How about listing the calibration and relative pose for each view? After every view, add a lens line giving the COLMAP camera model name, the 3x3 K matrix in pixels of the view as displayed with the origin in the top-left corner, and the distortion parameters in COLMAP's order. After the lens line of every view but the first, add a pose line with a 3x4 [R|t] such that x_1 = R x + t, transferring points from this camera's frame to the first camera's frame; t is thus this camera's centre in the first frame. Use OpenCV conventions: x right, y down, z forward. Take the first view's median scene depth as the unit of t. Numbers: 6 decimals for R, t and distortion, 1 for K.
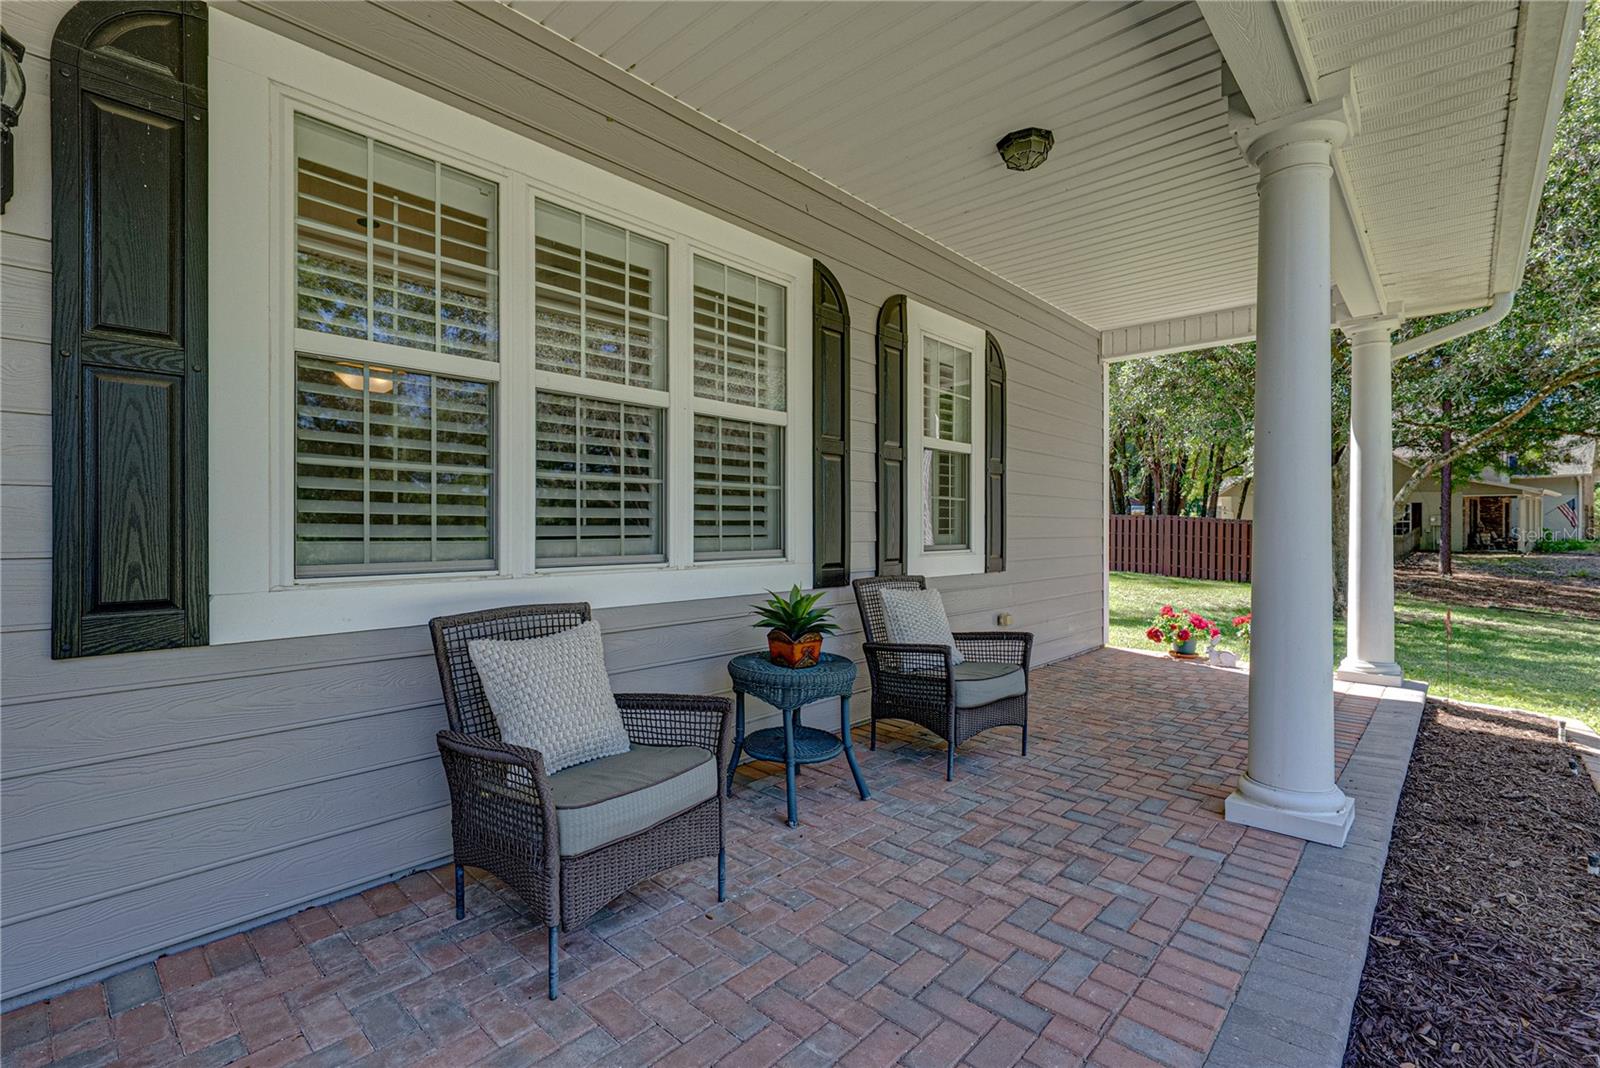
lens RADIAL K [[709.3, 0, 800.3], [0, 709.3, 532.2], [0, 0, 1]] dist [-0.000804, 0.000019]
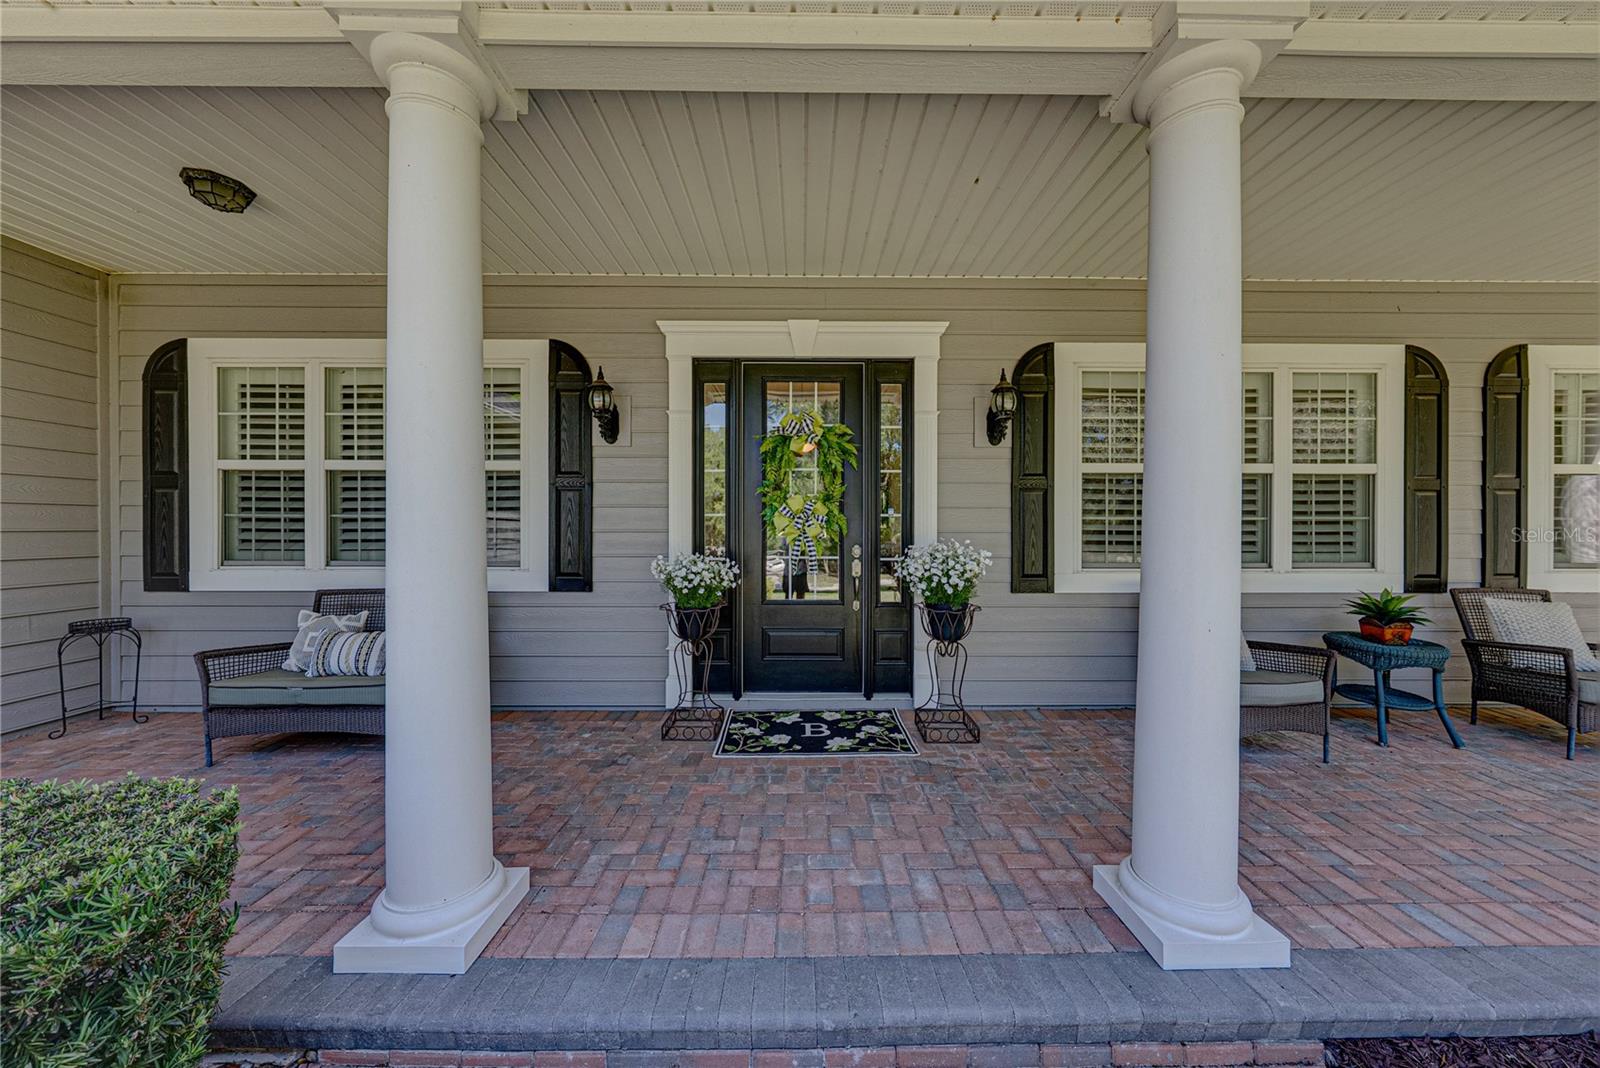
lens RADIAL K [[560.1, 0, 785.0], [0, 560.1, 530.5], [0, 0, 1]] dist [-0.003881, 0.000734]
pose [[0.683067, 0.004895, -0.730340, -0.012332], [-0.004306, 0.999987, 0.002676, -0.038279], [0.730343, 0.001317, 0.683079, -0.616333]]
